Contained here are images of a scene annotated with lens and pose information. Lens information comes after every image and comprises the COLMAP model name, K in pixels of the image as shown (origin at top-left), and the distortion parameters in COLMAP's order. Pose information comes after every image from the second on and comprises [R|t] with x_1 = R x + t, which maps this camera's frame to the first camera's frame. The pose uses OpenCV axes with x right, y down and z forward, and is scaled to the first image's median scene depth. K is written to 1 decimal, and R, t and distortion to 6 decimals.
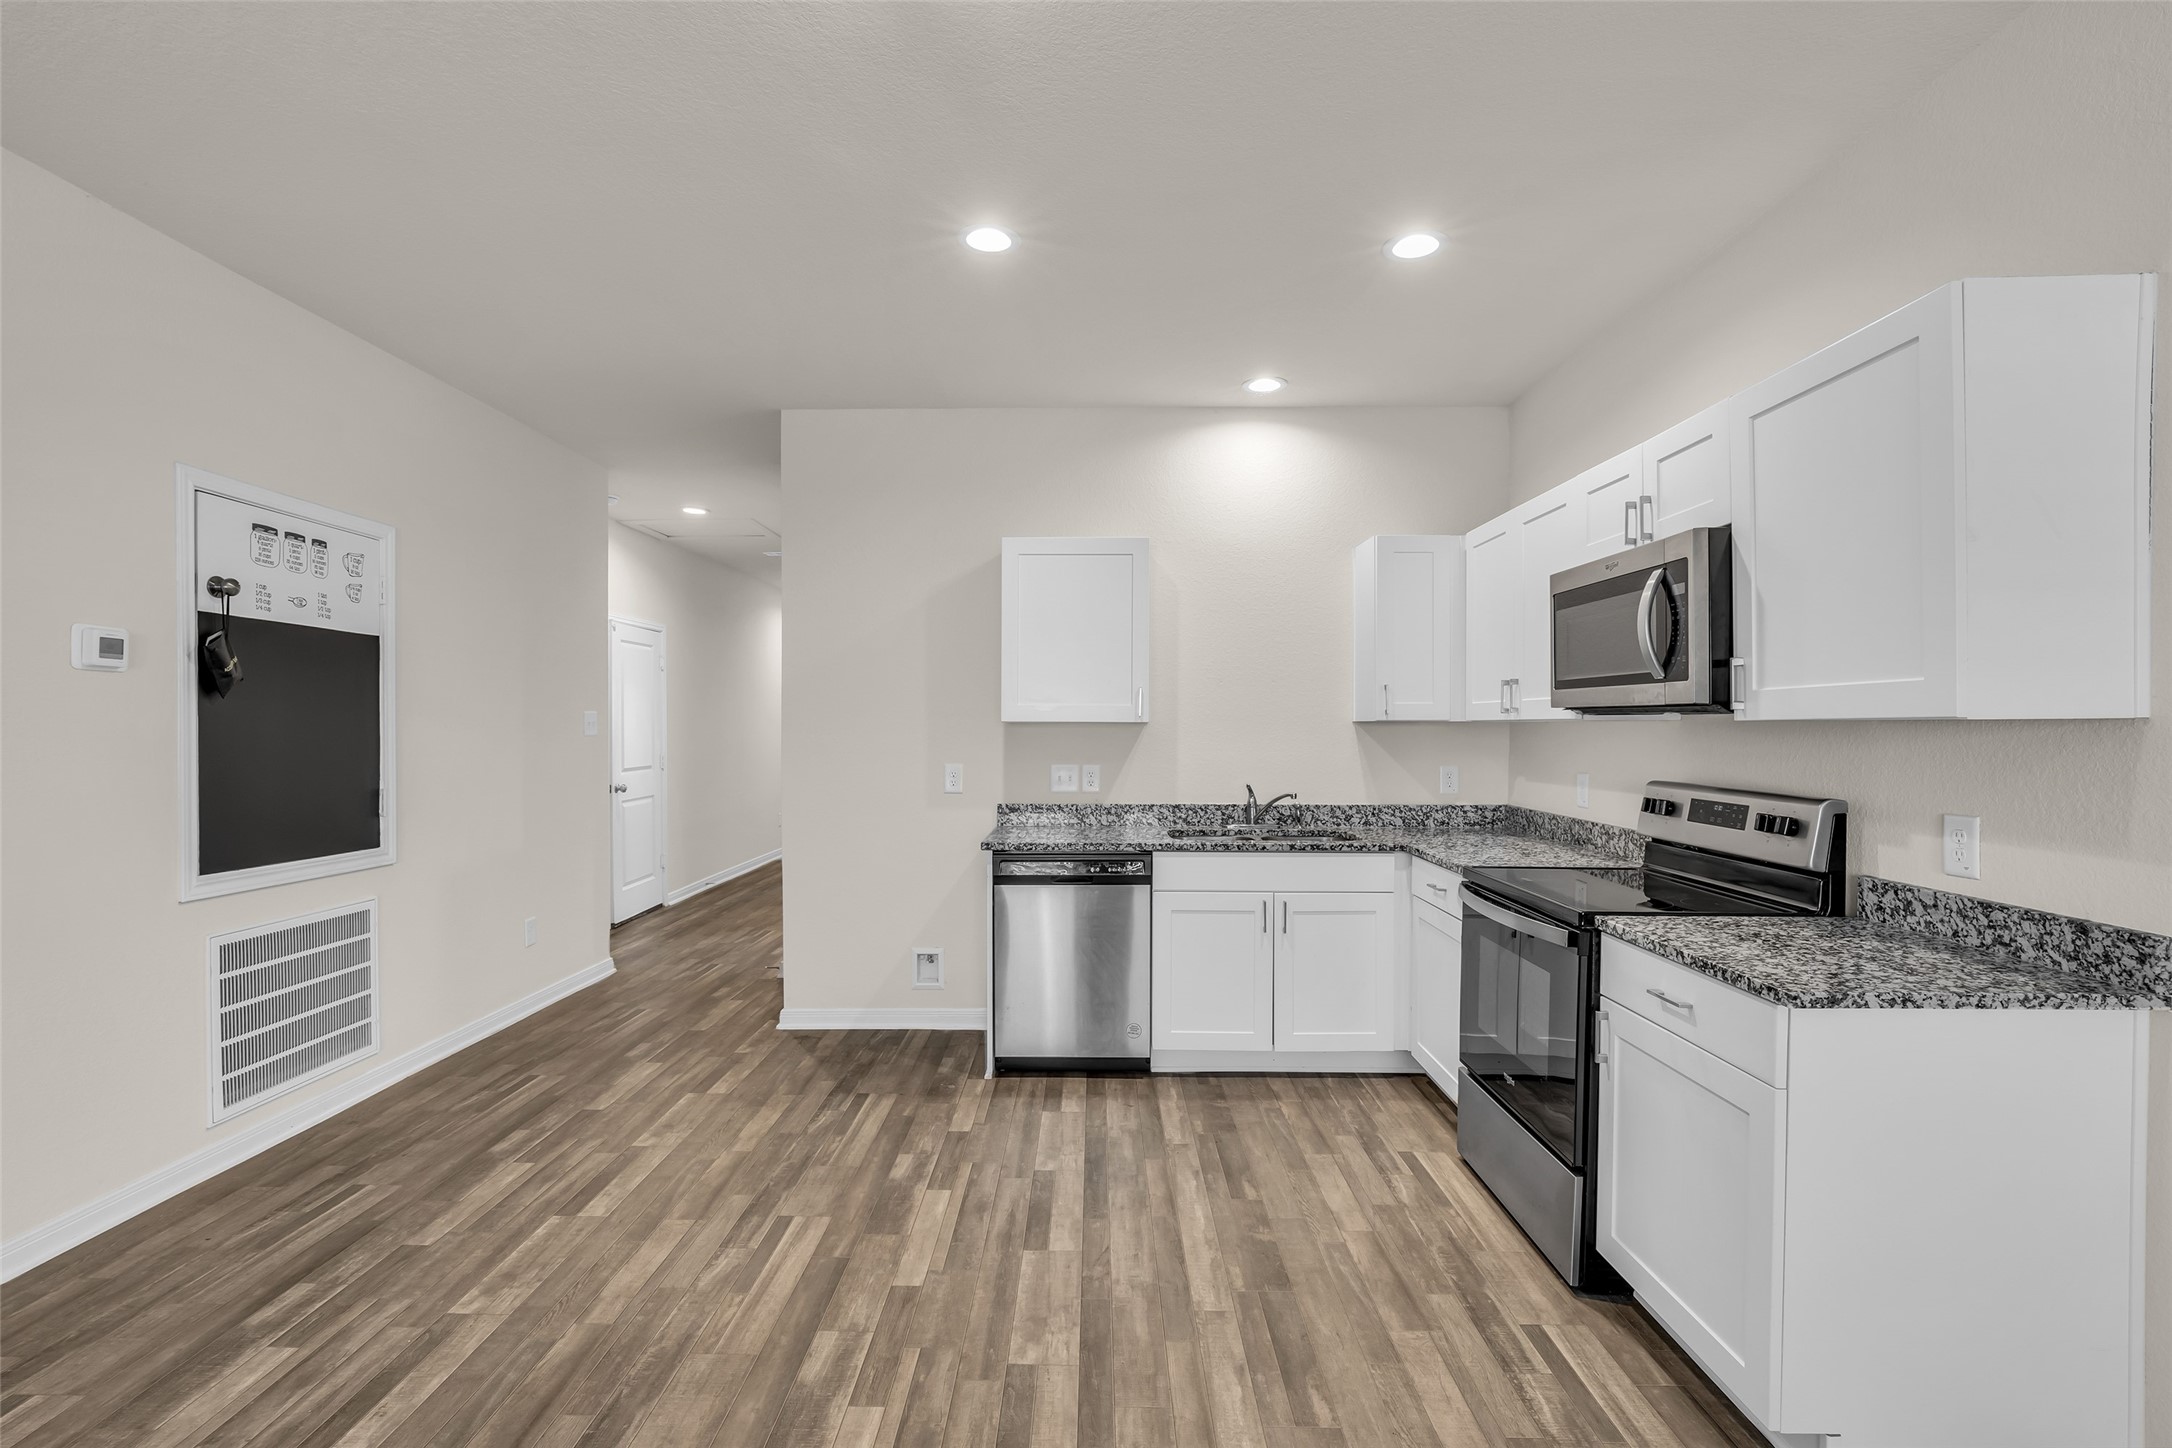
lens RADIAL K [[990.4, 0, 1072.5], [0, 990.4, 728.8], [0, 0, 1]] dist [-0.019908, 0.005292]
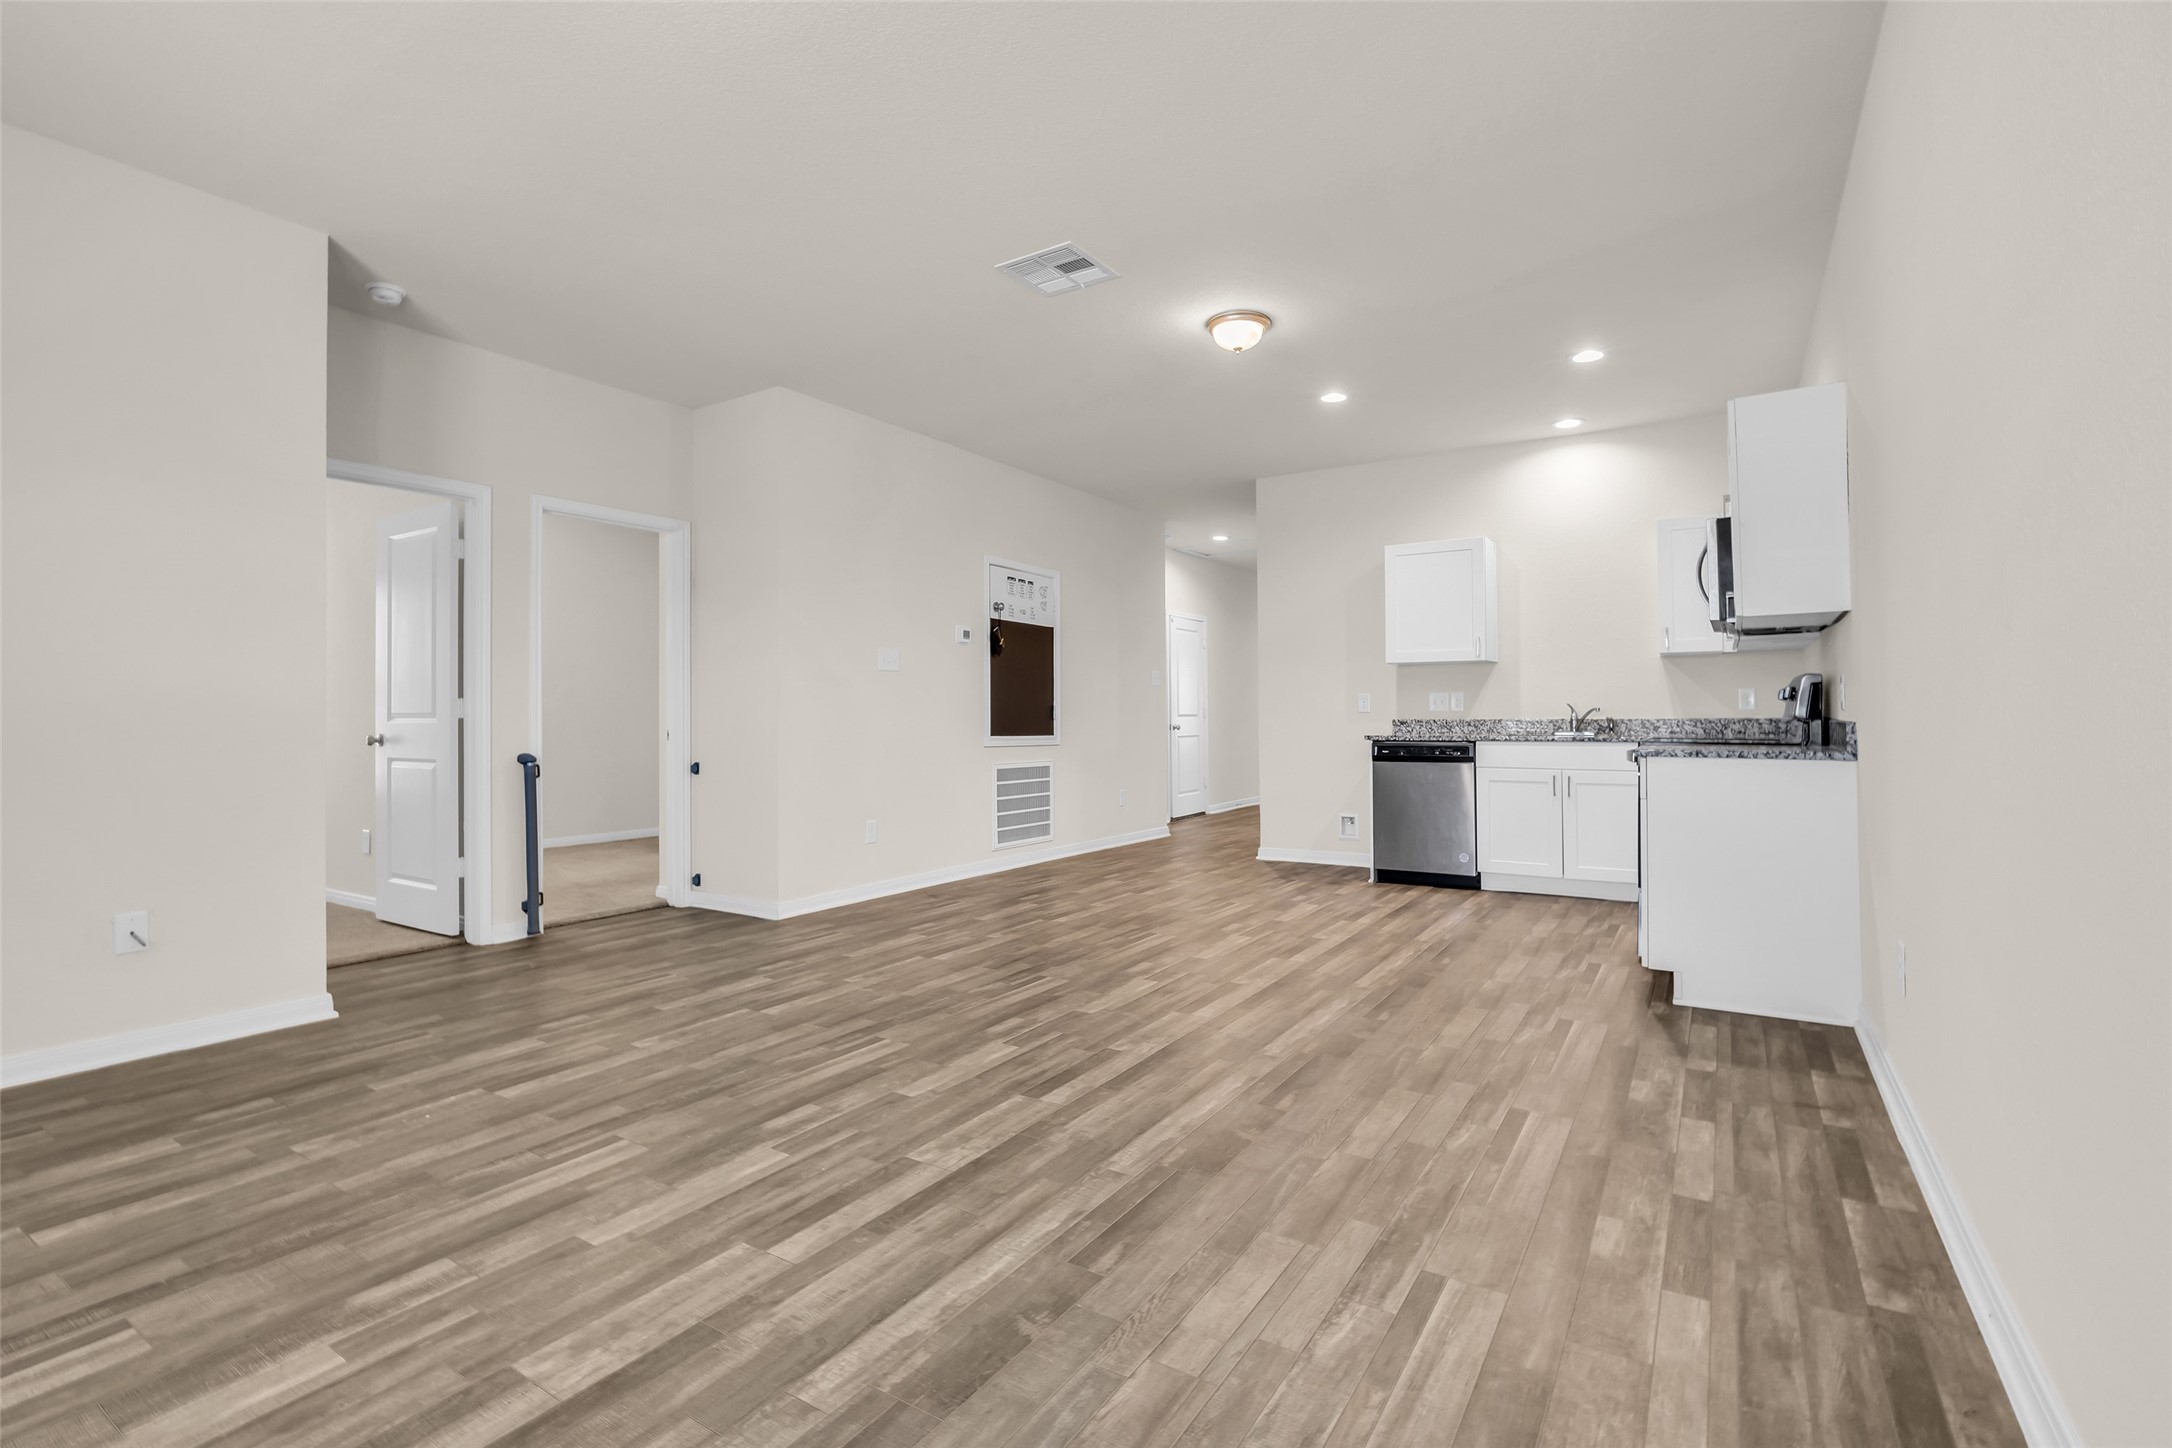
lens RADIAL K [[990.4, 0, 1066.3], [0, 990.4, 698.7], [0, 0, 1]] dist [-0.019908, 0.005292]
pose [[0.845169, -0.013825, -0.534320, 0.464120], [0.002375, 0.999753, -0.022112, 0.113638], [0.534493, 0.017420, 0.844993, -0.820942]]
